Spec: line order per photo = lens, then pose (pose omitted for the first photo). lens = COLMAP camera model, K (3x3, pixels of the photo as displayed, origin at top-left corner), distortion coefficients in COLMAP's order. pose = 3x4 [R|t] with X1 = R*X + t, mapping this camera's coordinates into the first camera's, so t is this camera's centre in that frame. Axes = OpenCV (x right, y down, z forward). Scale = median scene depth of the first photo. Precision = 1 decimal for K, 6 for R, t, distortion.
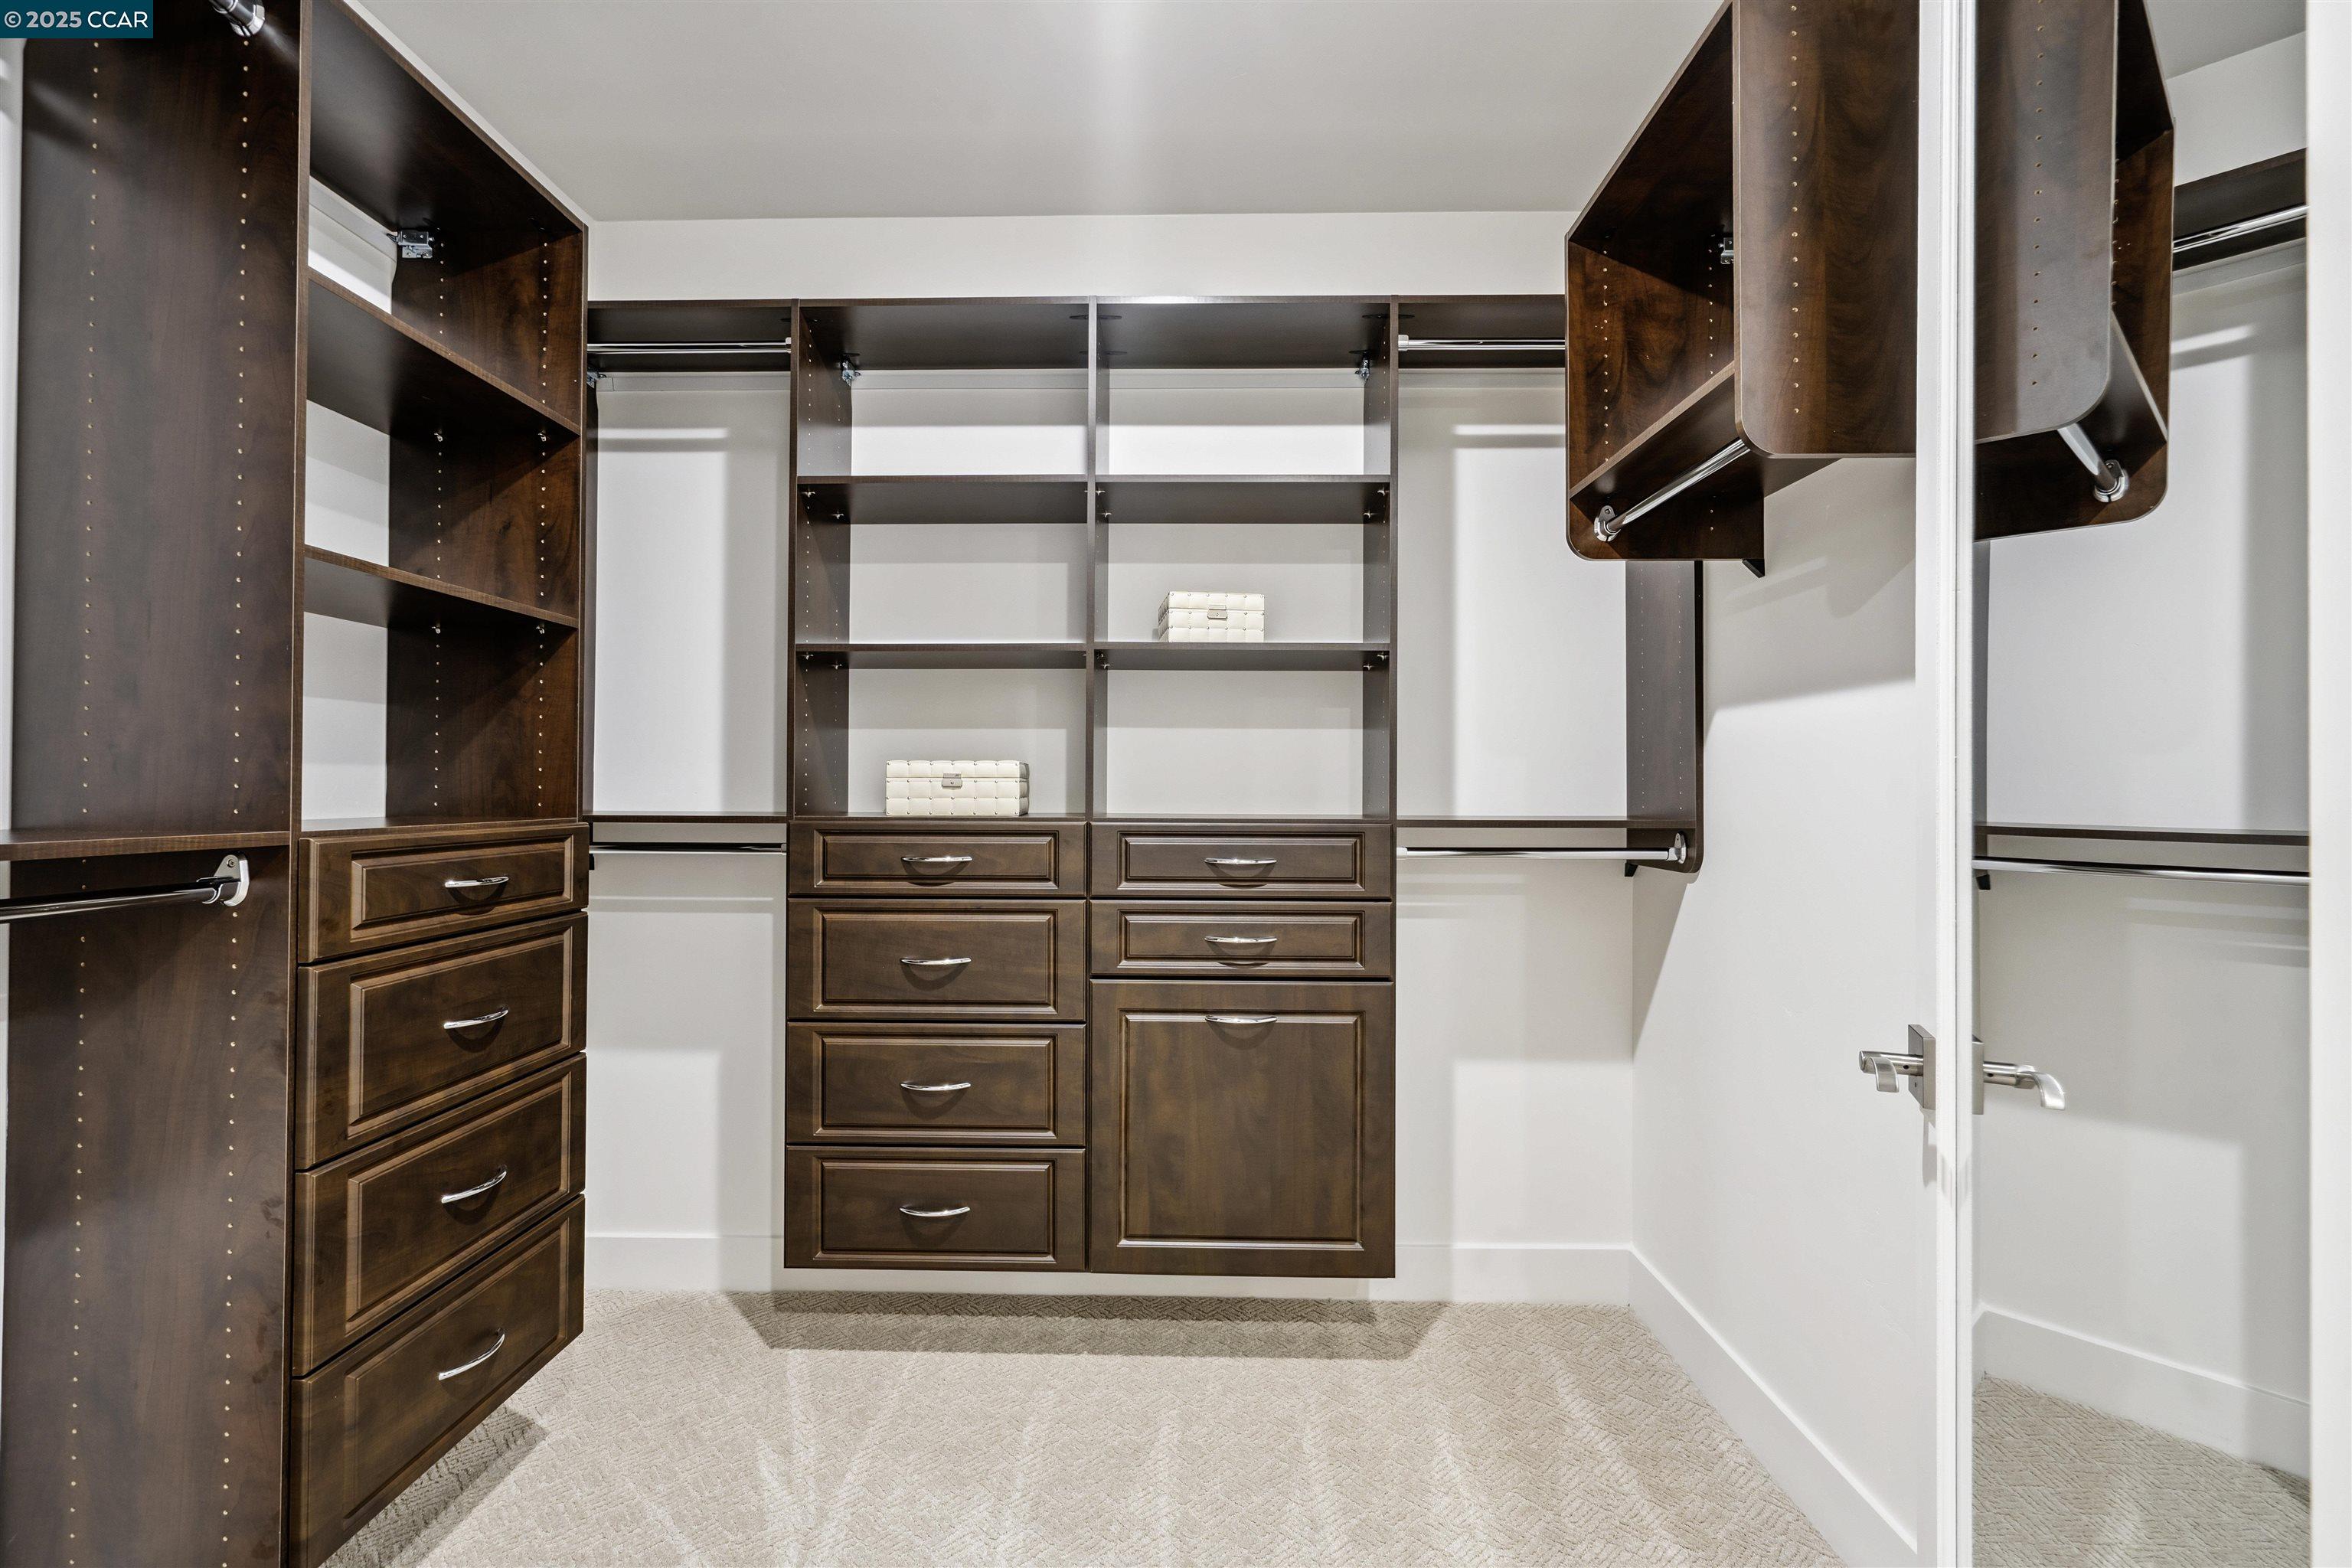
lens RADIAL K [[1079.6, 0, 1154.5], [0, 1079.6, 778.6], [0, 0, 1]] dist [-0.003979, 0.001433]
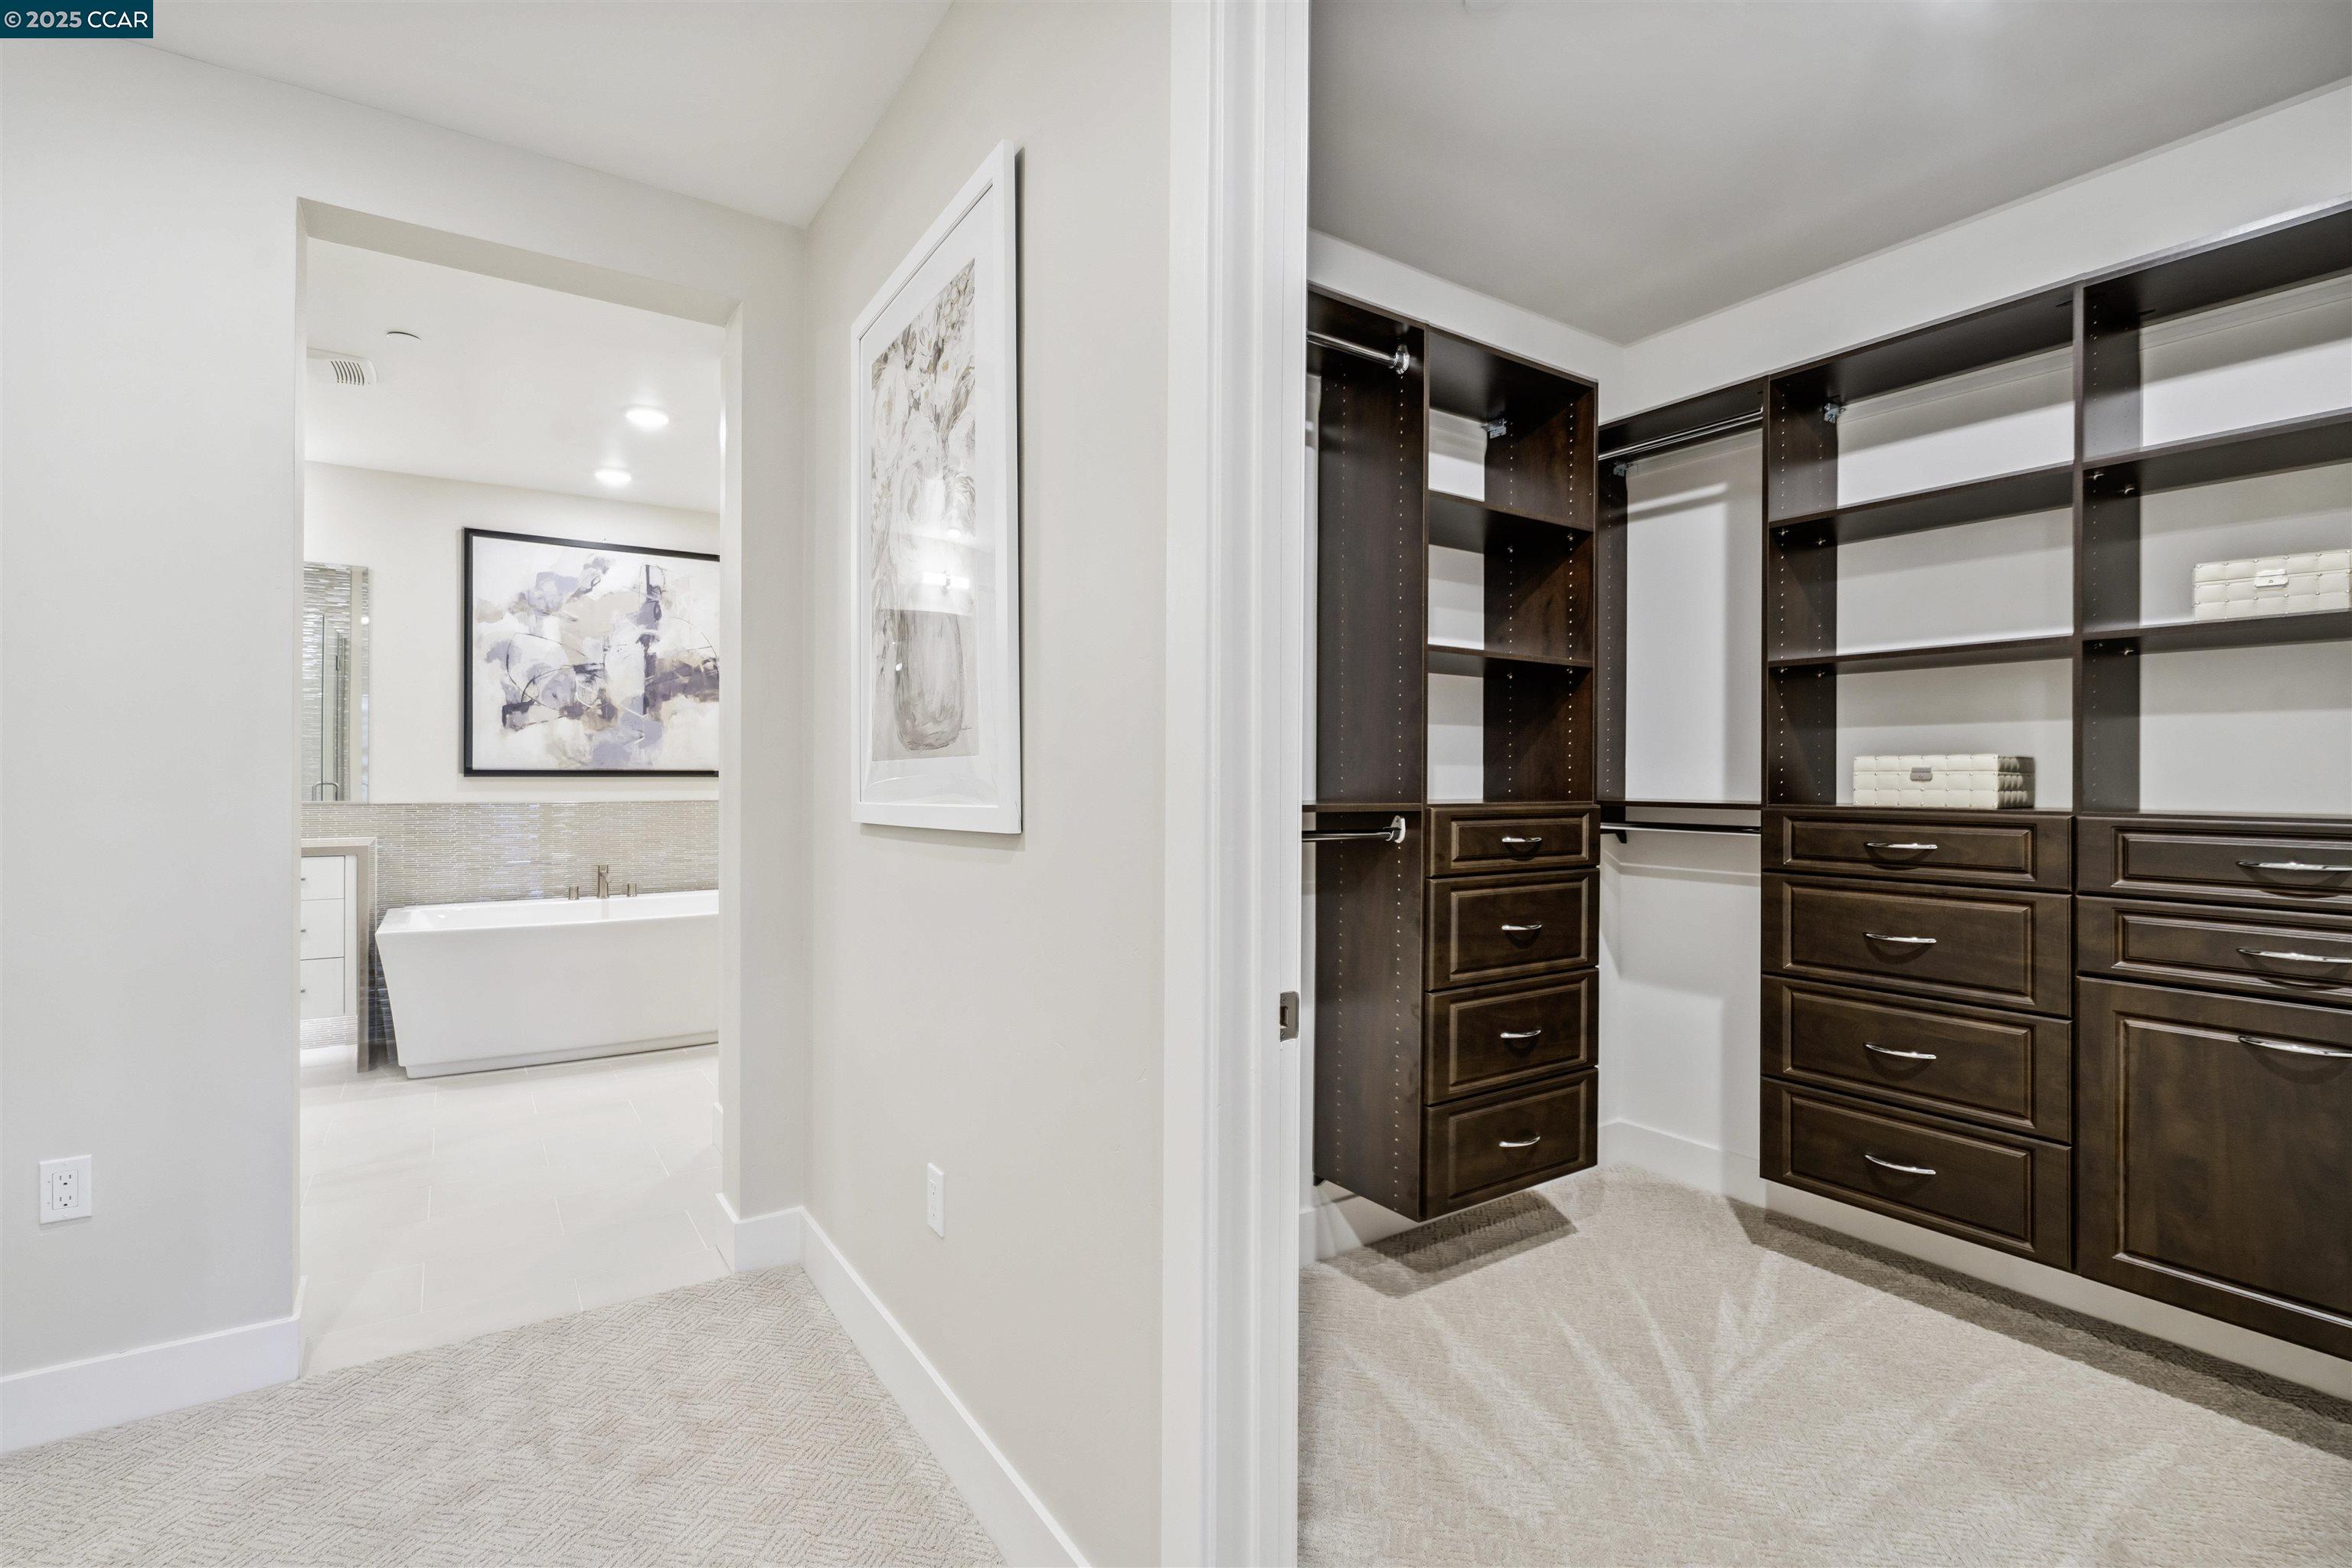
lens RADIAL K [[1079.6, 0, 1168.5], [0, 1079.6, 772.8], [0, 0, 1]] dist [-0.003979, 0.001433]
pose [[0.575277, -0.005087, -0.817943, 0.268840], [0.003238, 0.999987, -0.003942, 0.002333], [0.817952, -0.000381, 0.575286, -0.241581]]
